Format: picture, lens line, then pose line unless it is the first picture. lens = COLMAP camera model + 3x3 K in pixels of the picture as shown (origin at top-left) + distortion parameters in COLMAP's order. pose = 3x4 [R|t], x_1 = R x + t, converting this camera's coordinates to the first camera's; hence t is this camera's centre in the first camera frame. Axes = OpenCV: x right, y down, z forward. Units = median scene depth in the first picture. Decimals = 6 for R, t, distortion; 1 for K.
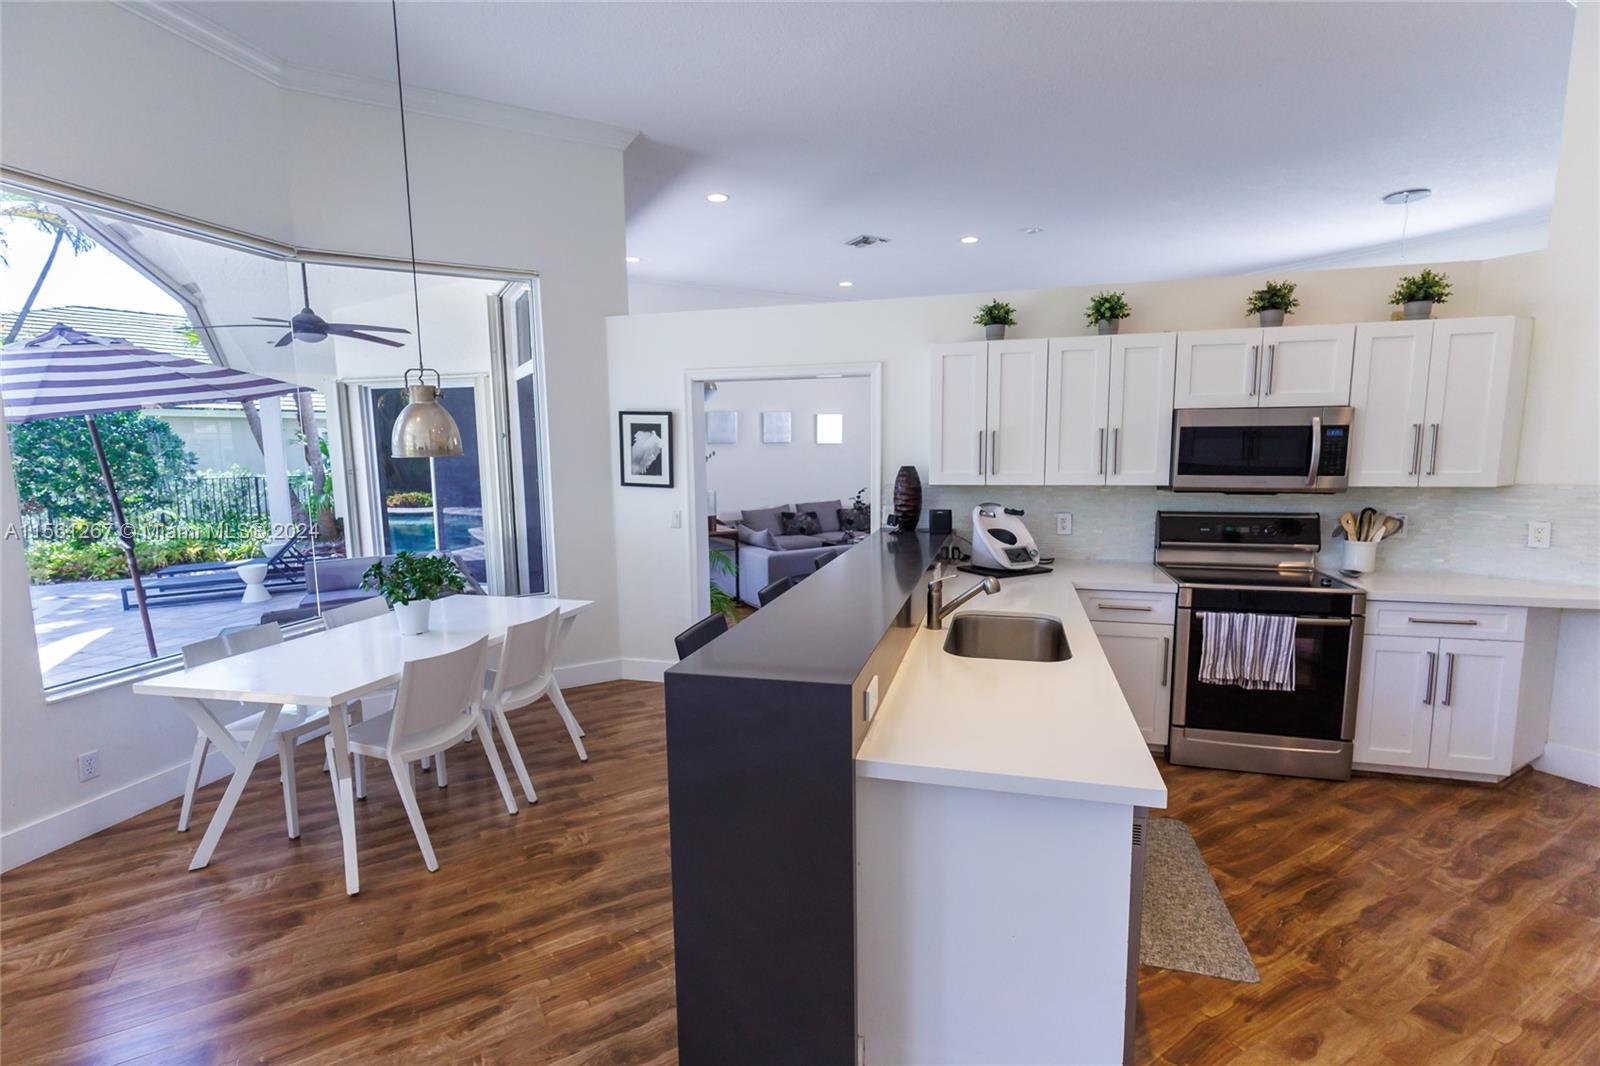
lens RADIAL K [[735.0, 0, 800.0], [0, 735.0, 533.0], [0, 0, 1]] dist [0.003135, 0.000366]
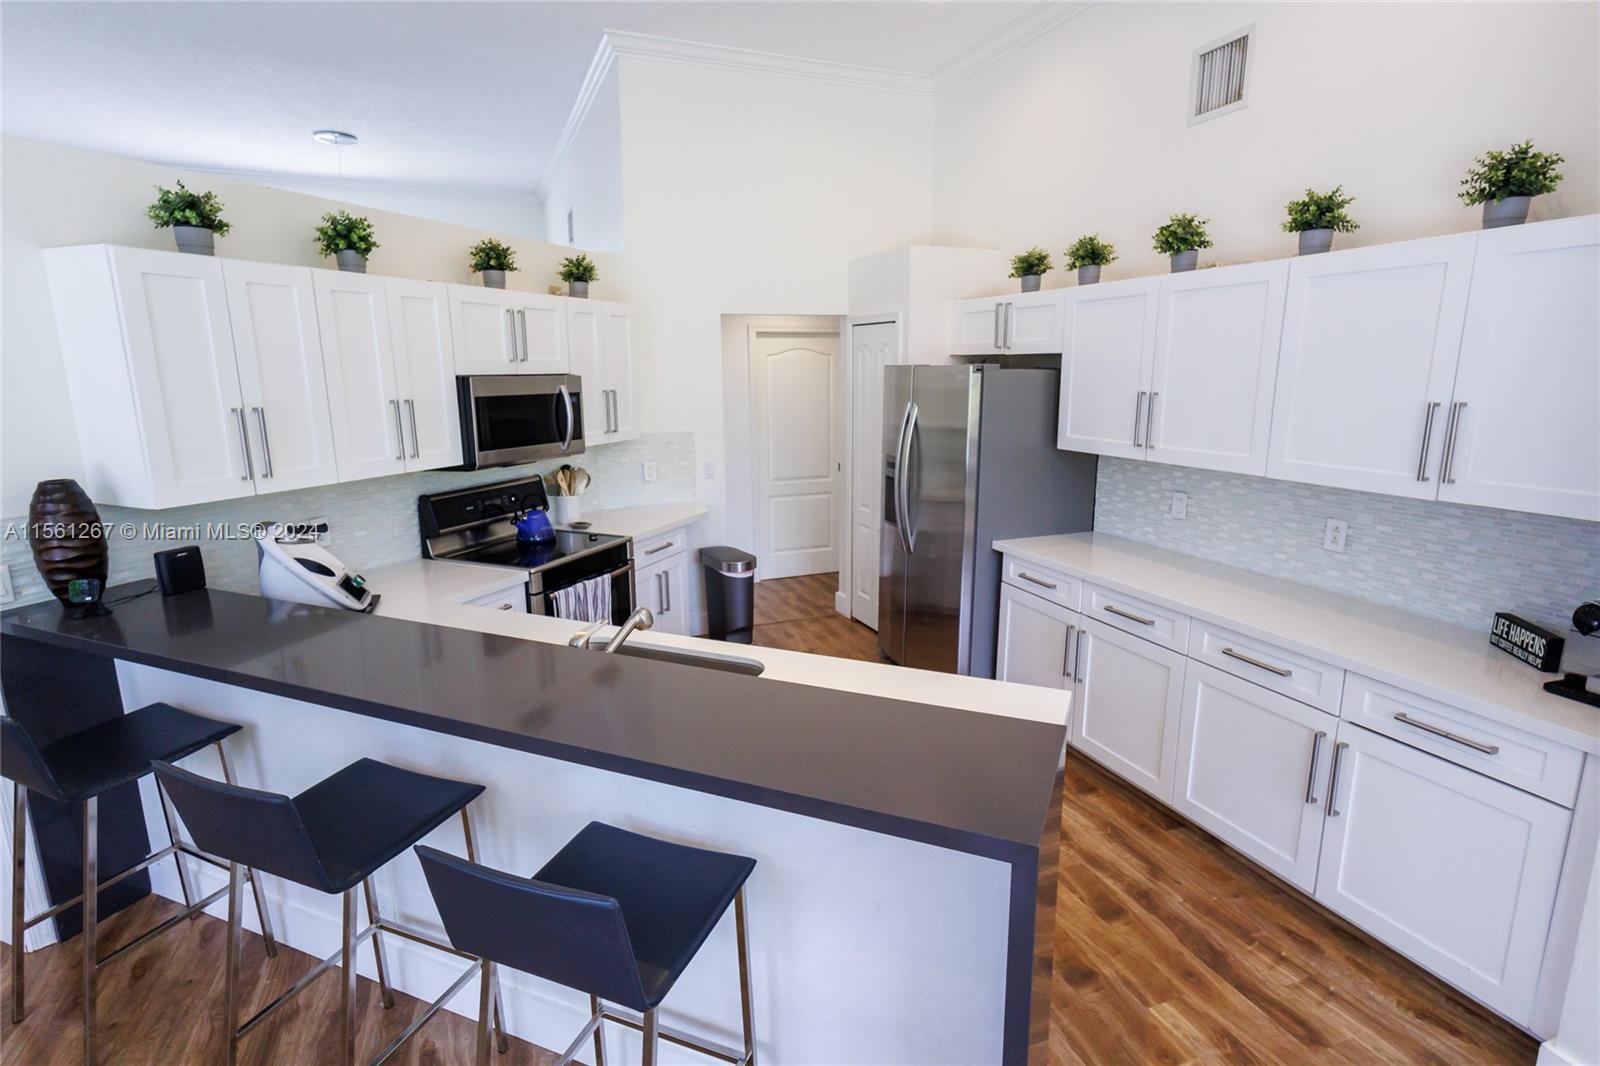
lens RADIAL K [[807.0, 0, 800.0], [0, 807.0, 533.0], [0, 0, 1]] dist [0.012441, -0.000960]
pose [[0.132772, -0.191789, 0.972414, -0.394708], [0.125912, 0.976415, 0.175386, -0.105647], [-0.983116, 0.099152, 0.153789, 0.486607]]
